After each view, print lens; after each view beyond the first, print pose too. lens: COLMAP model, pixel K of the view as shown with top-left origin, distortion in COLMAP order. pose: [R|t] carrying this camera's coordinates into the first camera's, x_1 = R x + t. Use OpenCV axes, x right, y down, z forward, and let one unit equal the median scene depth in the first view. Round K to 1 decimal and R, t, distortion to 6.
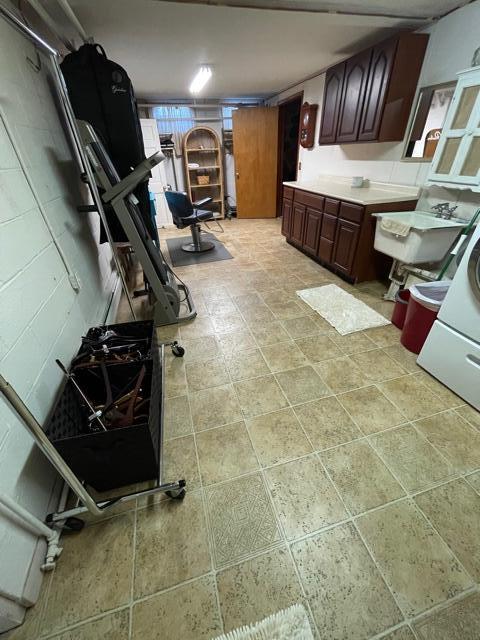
lens RADIAL K [[256.8, 0, 241.2], [0, 256.8, 320.8], [0, 0, 1]] dist [-0.001305, 0.000337]
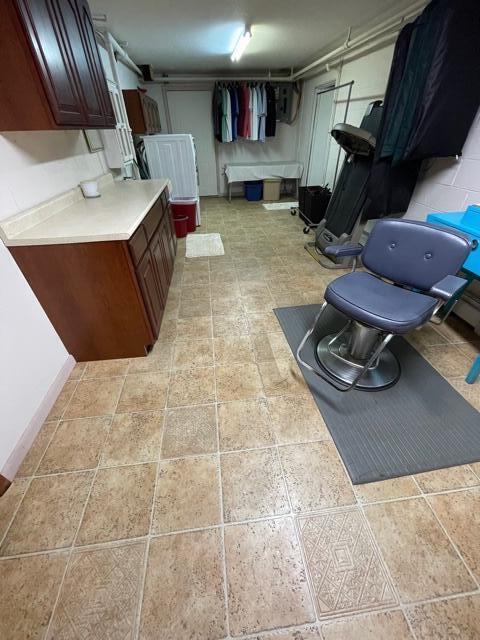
lens RADIAL K [[256.8, 0, 242.1], [0, 256.8, 320.4], [0, 0, 1]] dist [-0.001305, 0.000337]
pose [[-0.986635, -0.046573, 0.156151, -0.055048], [0.131576, 0.337595, 0.932050, -0.864754], [-0.096124, 0.940139, -0.326955, 1.301846]]
